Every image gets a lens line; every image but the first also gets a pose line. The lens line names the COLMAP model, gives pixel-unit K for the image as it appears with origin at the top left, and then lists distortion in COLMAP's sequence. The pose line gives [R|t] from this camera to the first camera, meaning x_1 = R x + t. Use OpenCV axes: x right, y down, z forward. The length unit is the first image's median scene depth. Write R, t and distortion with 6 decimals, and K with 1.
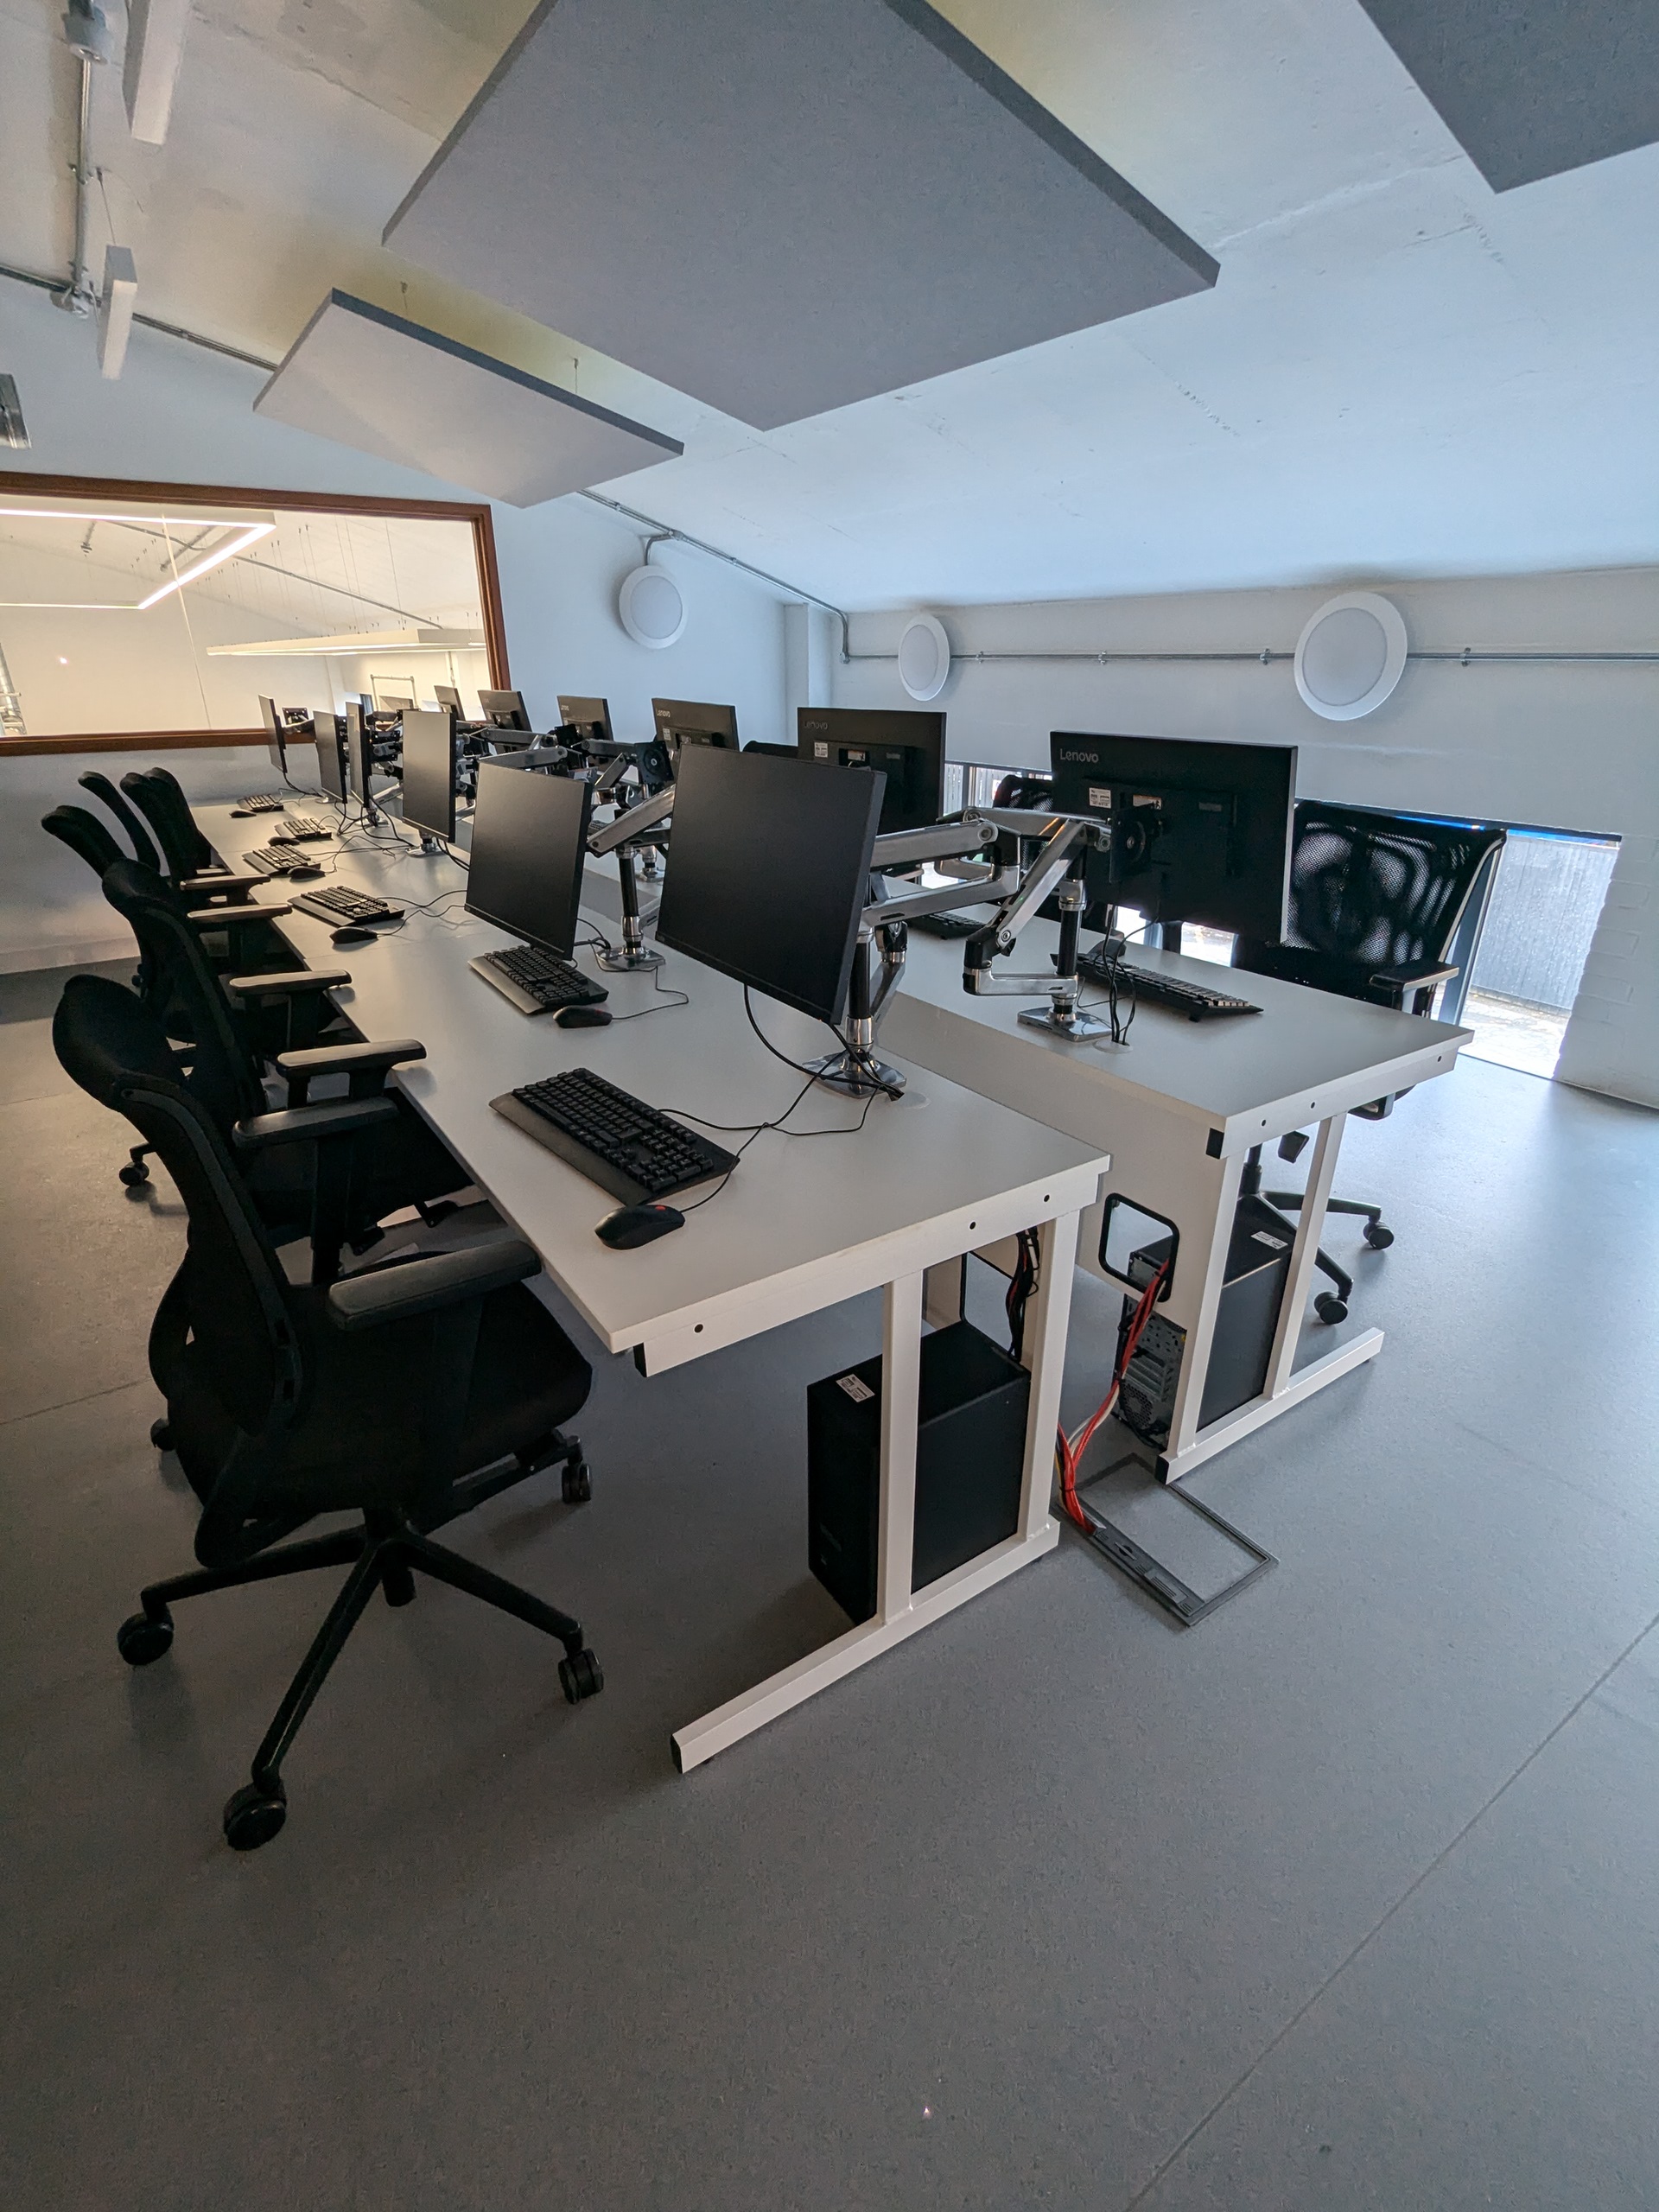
lens RADIAL K [[1048.1, 0, 824.4], [0, 1048.1, 1112.0], [0, 0, 1]] dist [0.001236, 0.000298]
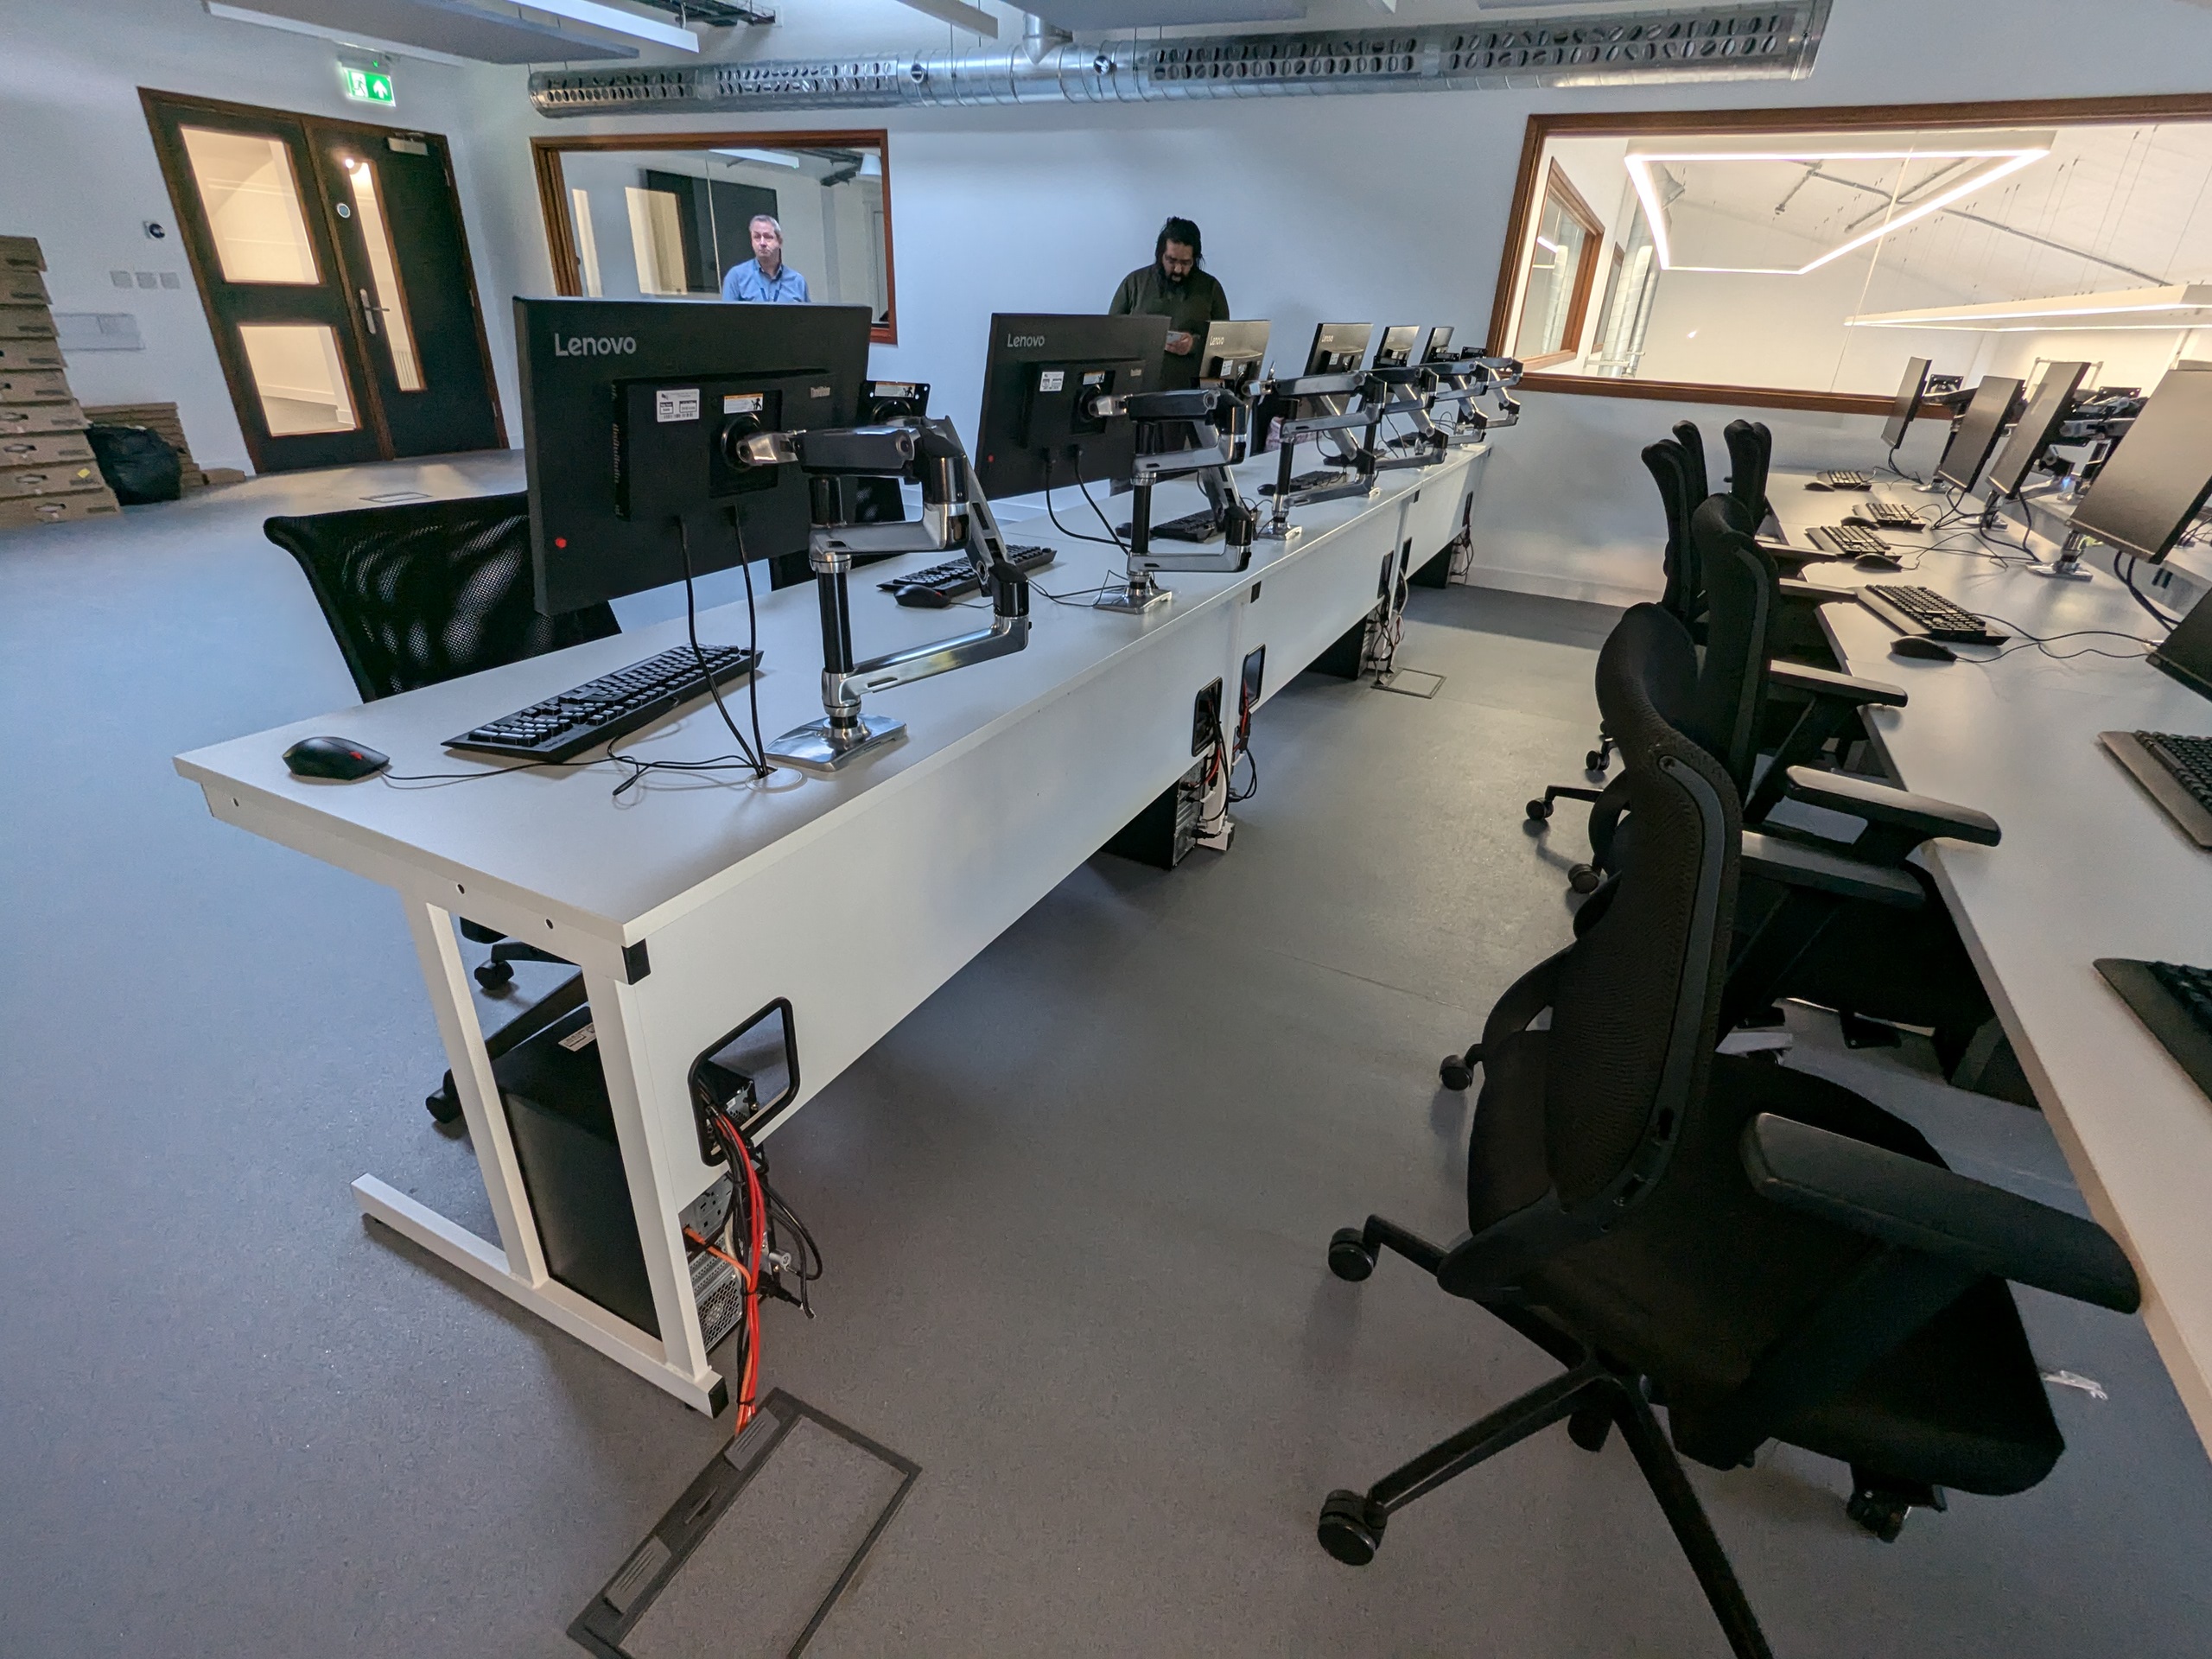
lens RADIAL K [[1048.1, 0, 1107.9], [0, 1048.1, 825.9], [0, 0, 1]] dist [0.001236, 0.000298]
pose [[0.493412, 0.411269, -0.766422, -0.088465], [-0.386429, 0.893065, 0.230449, 0.001585], [0.779241, 0.182461, 0.599576, 0.081224]]
